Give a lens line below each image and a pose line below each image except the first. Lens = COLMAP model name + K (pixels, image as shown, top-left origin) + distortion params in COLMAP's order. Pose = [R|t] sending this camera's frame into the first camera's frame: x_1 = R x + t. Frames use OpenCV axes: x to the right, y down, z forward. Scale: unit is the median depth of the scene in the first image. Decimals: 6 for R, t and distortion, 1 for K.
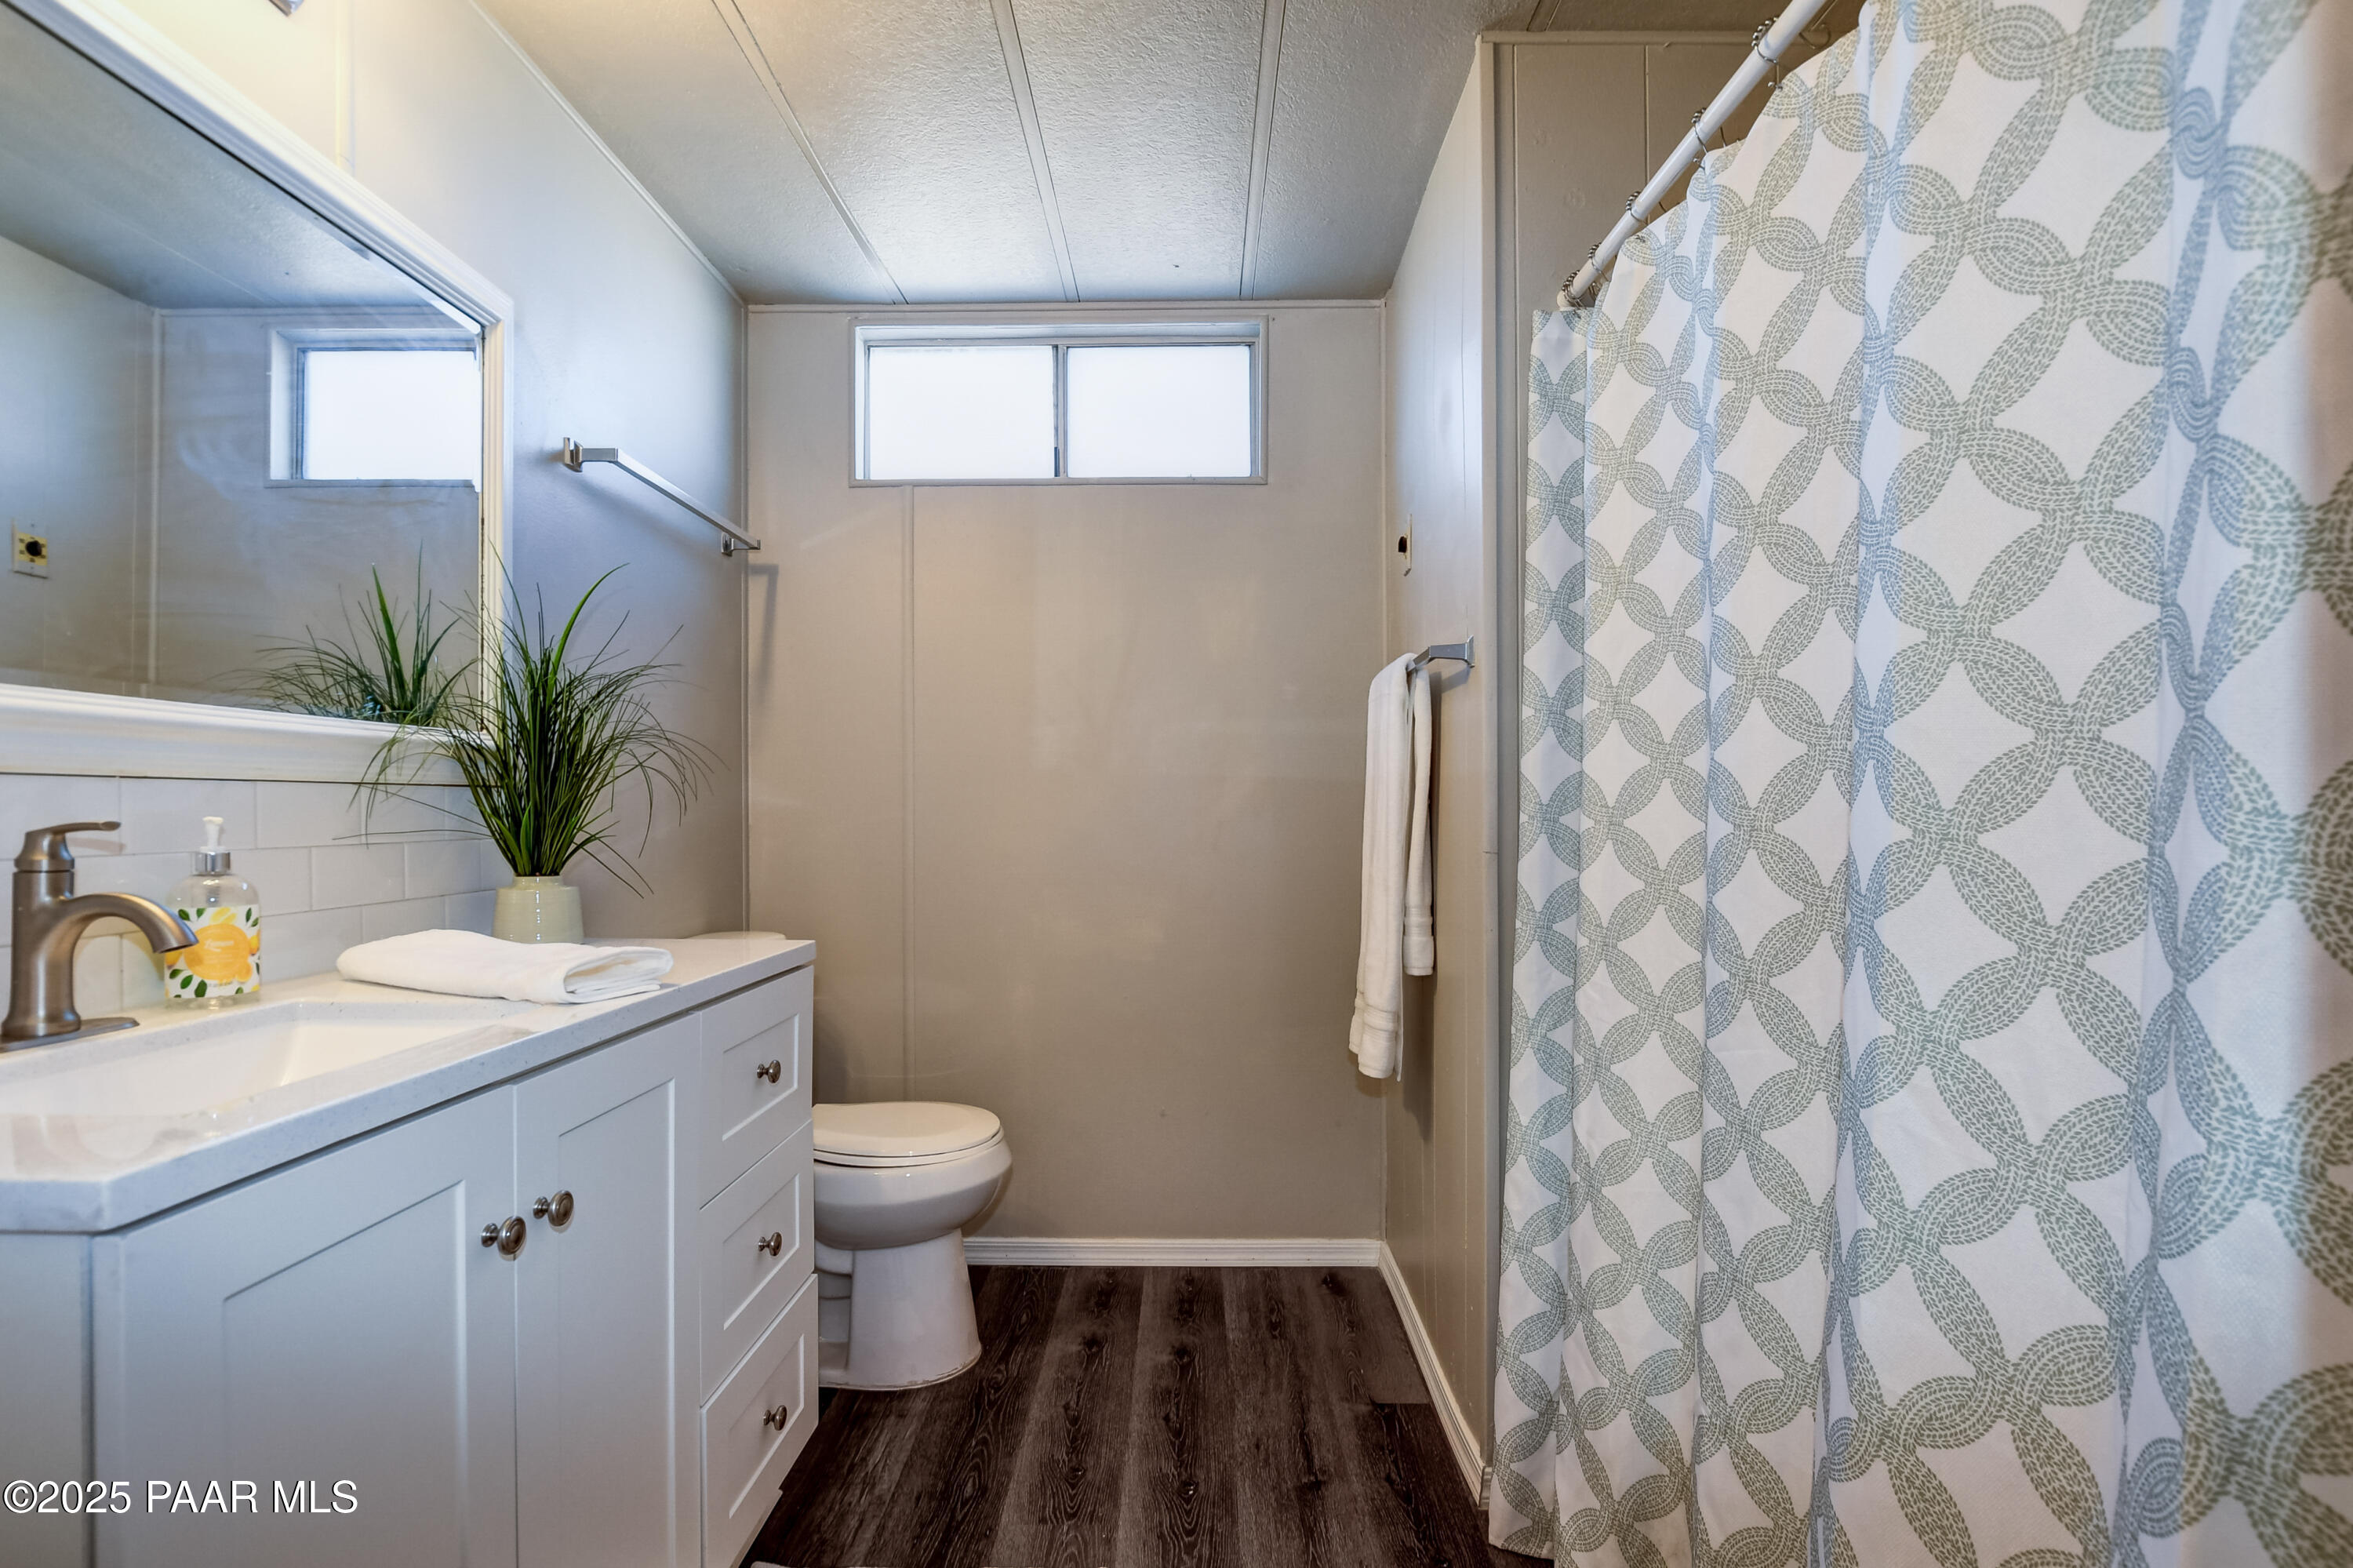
lens RADIAL K [[1078.5, 0, 1166.6], [0, 1078.5, 804.7], [0, 0, 1]] dist [-0.023532, 0.005868]
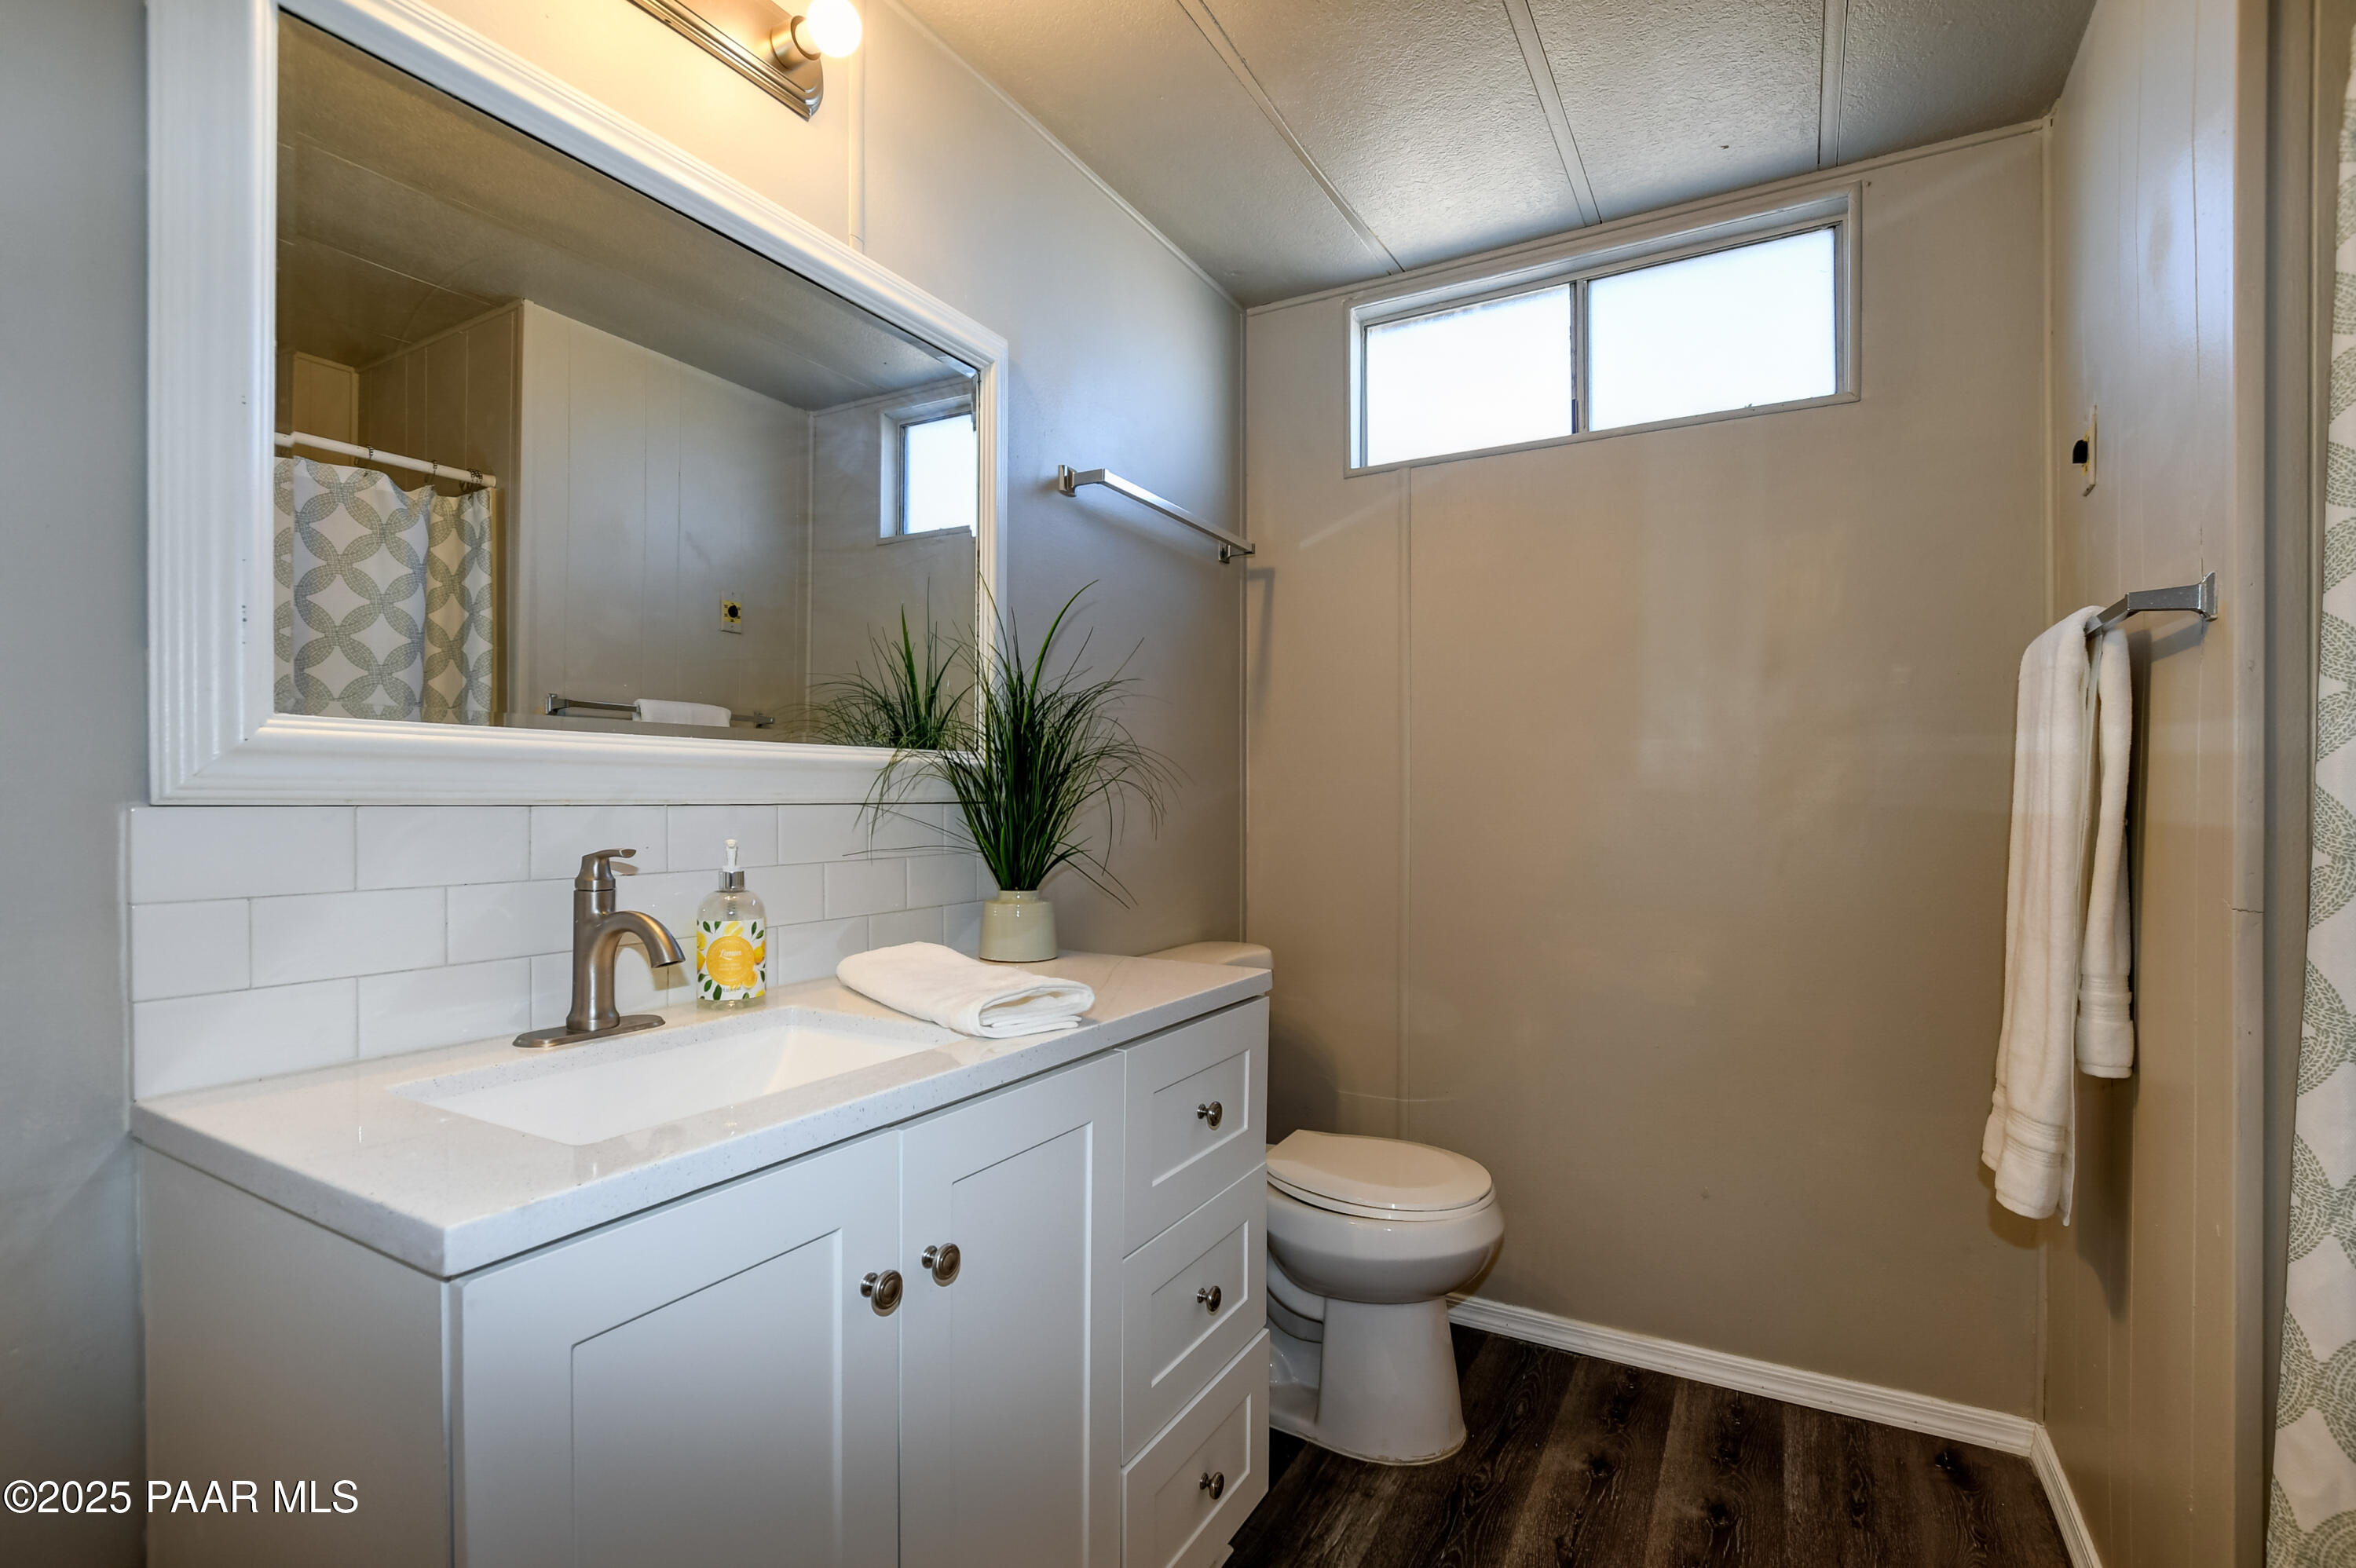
lens RADIAL K [[1079.7, 0, 1168.1], [0, 1079.7, 804.7], [0, 0, 1]] dist [-0.023532, 0.005868]
pose [[0.878827, 0.003264, -0.477130, 0.032299], [0.000315, 0.999972, 0.007420, -0.019232], [0.477141, -0.006671, 0.878801, 0.121452]]
